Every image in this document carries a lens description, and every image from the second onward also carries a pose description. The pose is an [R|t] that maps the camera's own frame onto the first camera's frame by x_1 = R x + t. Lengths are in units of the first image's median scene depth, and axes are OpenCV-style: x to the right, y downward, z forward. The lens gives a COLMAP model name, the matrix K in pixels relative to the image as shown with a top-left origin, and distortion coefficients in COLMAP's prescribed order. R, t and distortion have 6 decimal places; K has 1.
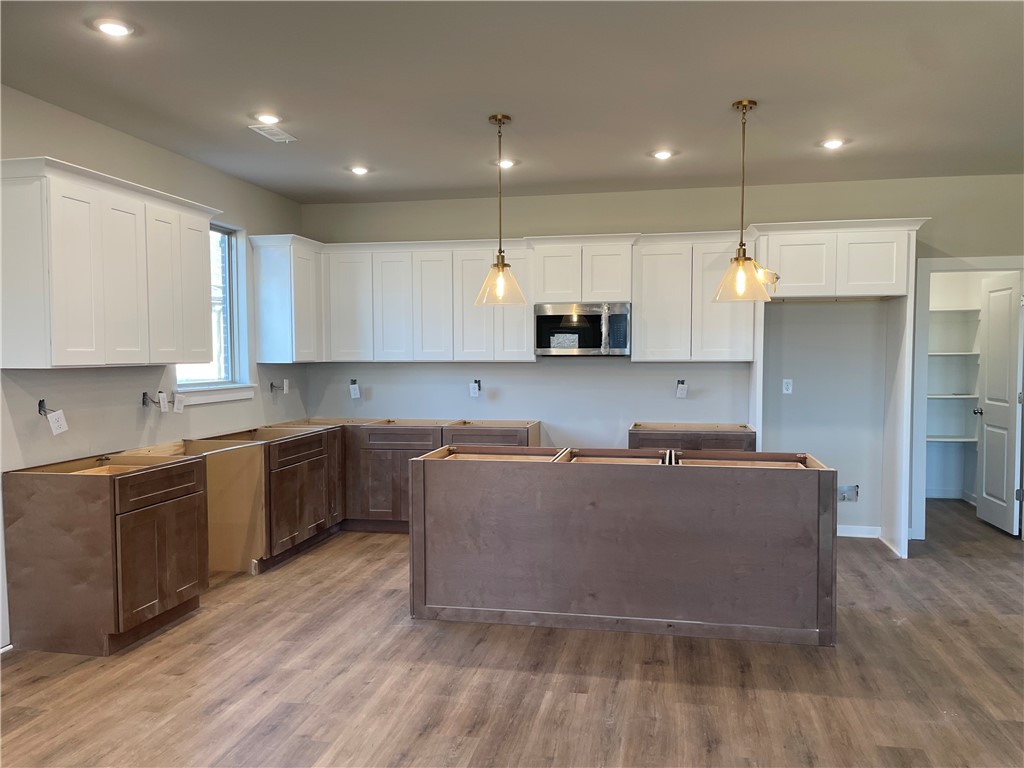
lens RADIAL K [[772.0, 0, 517.0], [0, 772.0, 390.7], [0, 0, 1]] dist [0.092916, -0.124981]
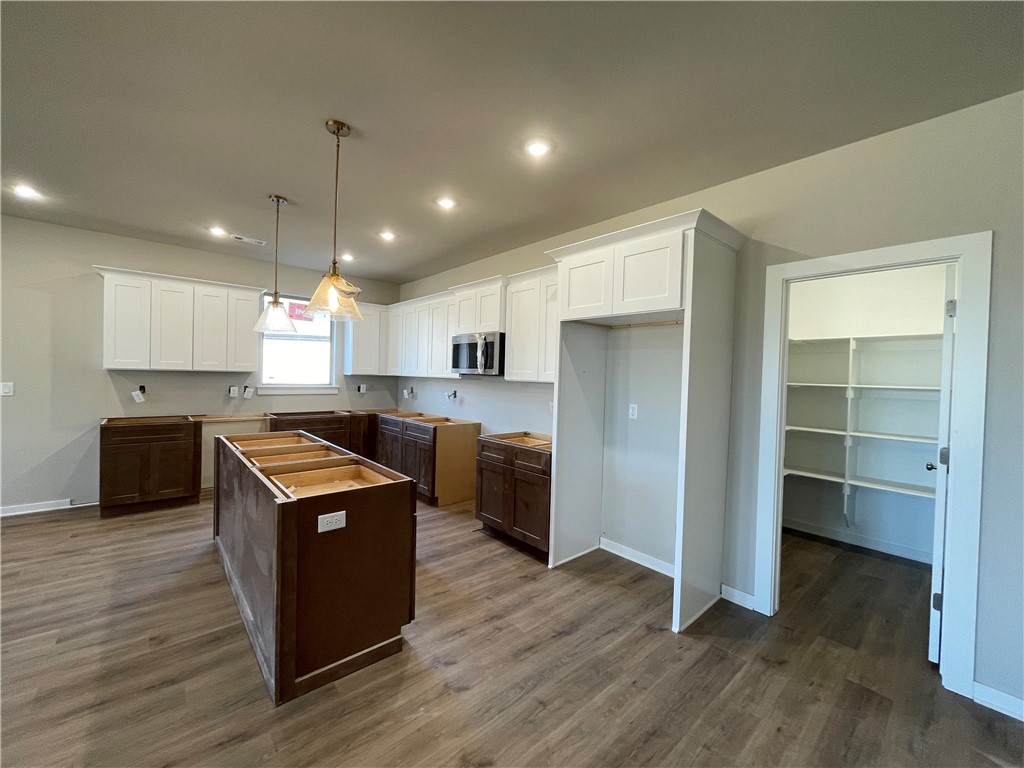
lens RADIAL K [[412.0, 0, 512.1], [0, 412.0, 382.4], [0, 0, 1]] dist [-0.001808, -0.000506]
pose [[0.792660, 0.037283, -0.608523, 0.807832], [-0.060543, 0.998008, -0.017716, -0.035276], [0.606651, 0.050885, 0.793338, 0.722255]]
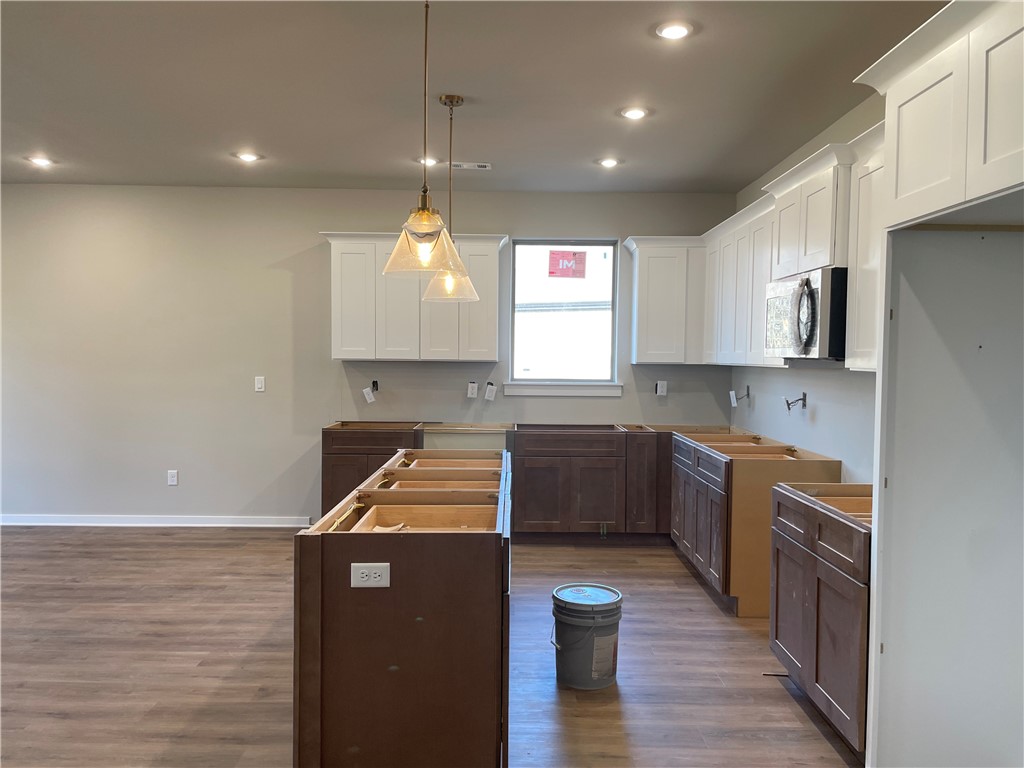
lens RADIAL K [[772.0, 0, 517.0], [0, 772.0, 390.7], [0, 0, 1]] dist [0.092916, -0.124981]
pose [[0.198580, 0.050472, -0.978784, 0.966902], [-0.059160, 0.997469, 0.039433, -0.046012], [0.978298, 0.050074, 0.201063, 0.953407]]
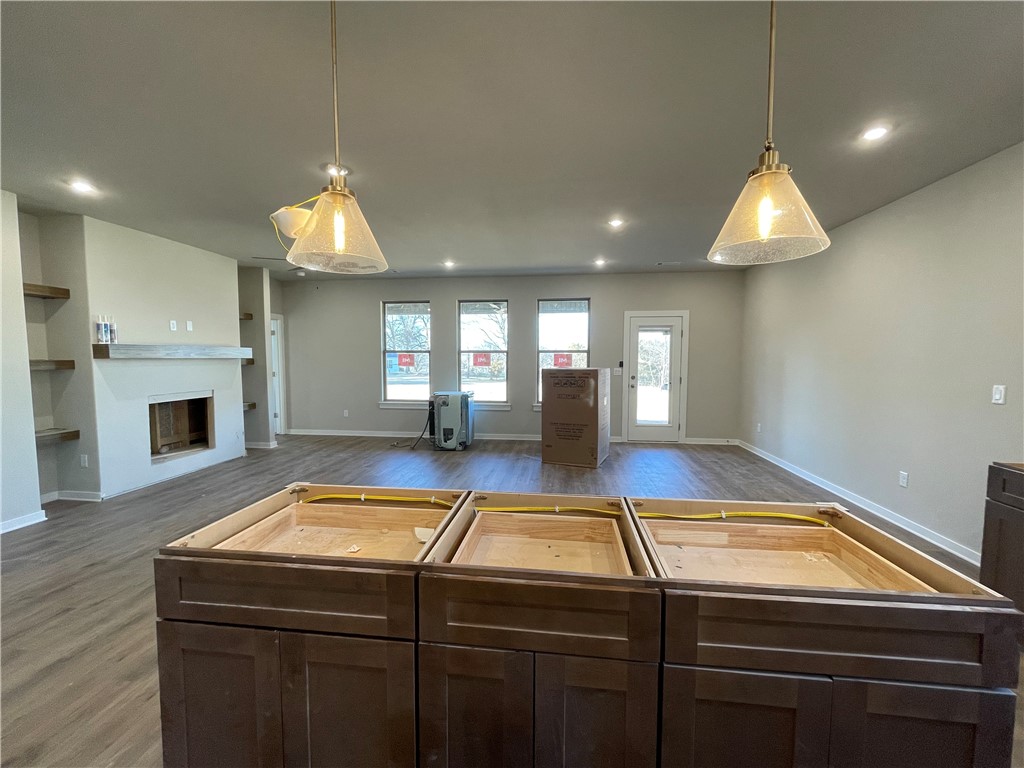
lens RADIAL K [[412.0, 0, 512.1], [0, 412.0, 382.4], [0, 0, 1]] dist [-0.001808, -0.000506]
pose [[-0.997330, 0.007162, -0.072674, 0.173846], [-0.000889, 0.993915, 0.110147, -0.058225], [0.073021, 0.109918, -0.991255, 1.349590]]
